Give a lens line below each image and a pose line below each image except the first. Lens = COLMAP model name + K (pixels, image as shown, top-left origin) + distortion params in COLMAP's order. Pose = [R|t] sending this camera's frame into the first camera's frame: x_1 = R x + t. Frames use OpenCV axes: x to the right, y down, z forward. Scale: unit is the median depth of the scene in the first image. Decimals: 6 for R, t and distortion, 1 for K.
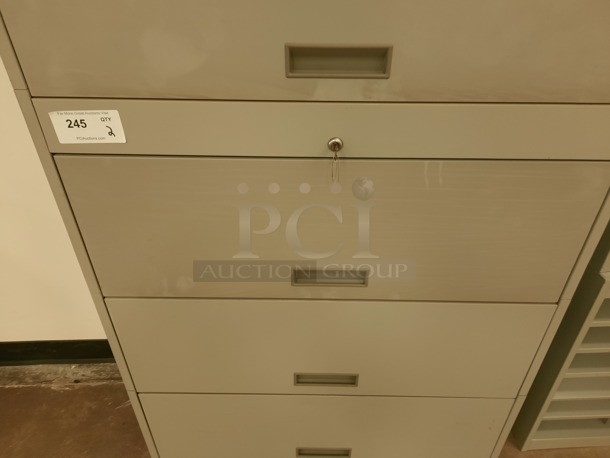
lens RADIAL K [[464.2, 0, 305.0], [0, 464.2, 229.0], [0, 0, 1]] dist [0.045906, -0.049334]
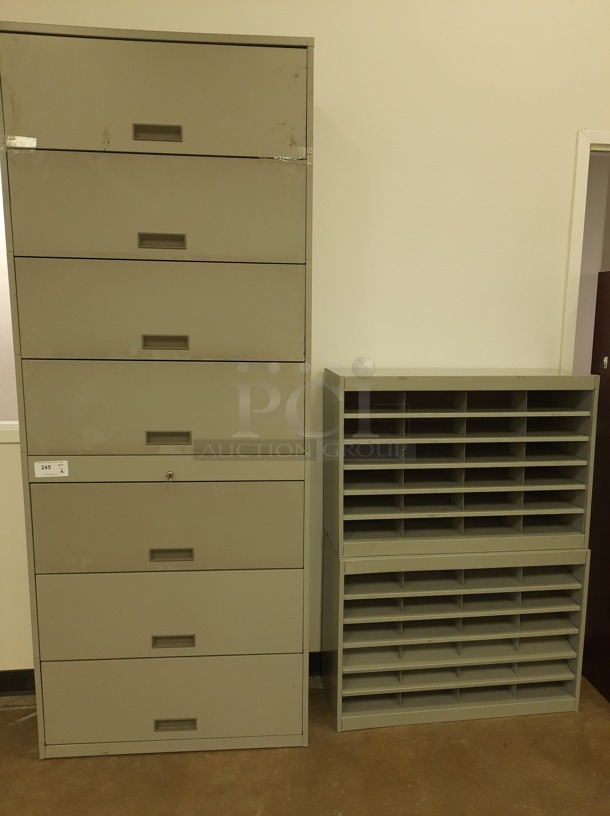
lens RADIAL K [[612.5, 0, 305.0], [0, 612.5, 408.0], [0, 0, 1]] dist [0.029202, -0.034127]
pose [[0.994180, -0.006993, 0.107502, 0.374719], [0.054489, 0.893475, -0.445794, 0.817130], [-0.092933, 0.449058, 0.888657, -1.664025]]
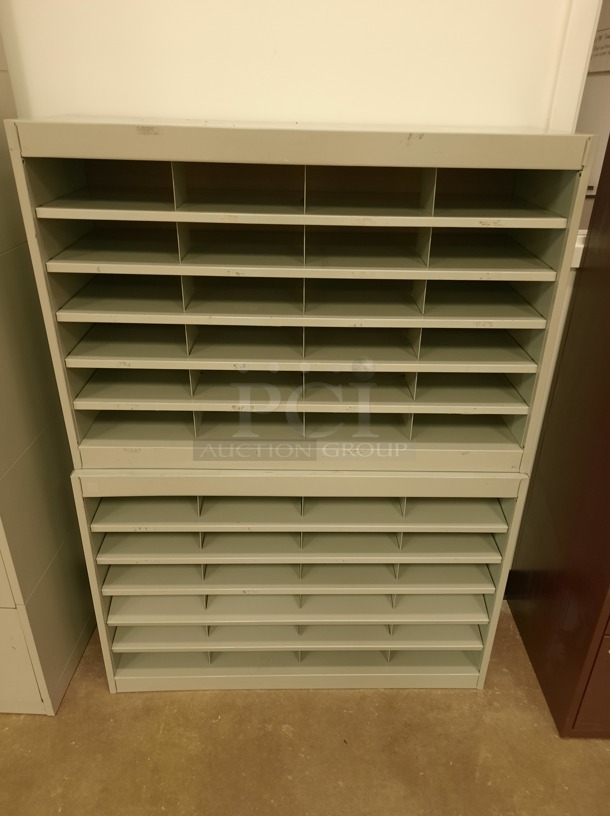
lens RADIAL K [[621.0, 0, 304.4], [0, 621.0, 418.1], [0, 0, 1]] dist [0.045906, -0.049334]
pose [[0.999769, 0.021003, 0.004614, 1.509452], [-0.020381, 0.993918, -0.108221, 0.170601], [-0.006859, 0.108102, 0.994116, -0.453911]]
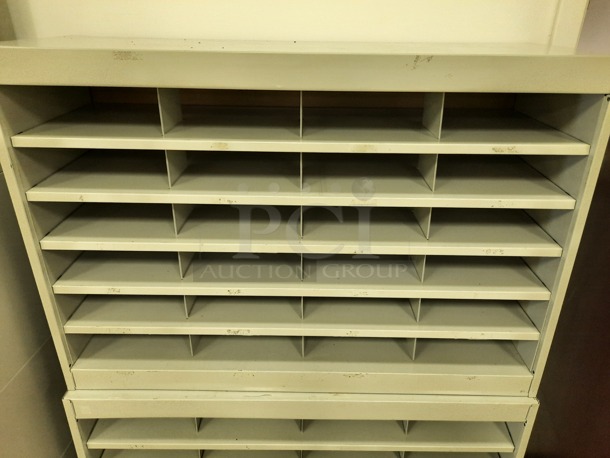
lens RADIAL K [[464.2, 0, 305.0], [0, 464.2, 229.0], [0, 0, 1]] dist [0.045906, -0.049334]
pose [[0.999903, 0.013682, -0.002473, 1.521345], [-0.013903, 0.984667, -0.173889, -0.098787], [0.000056, 0.173907, 0.984762, -0.013342]]
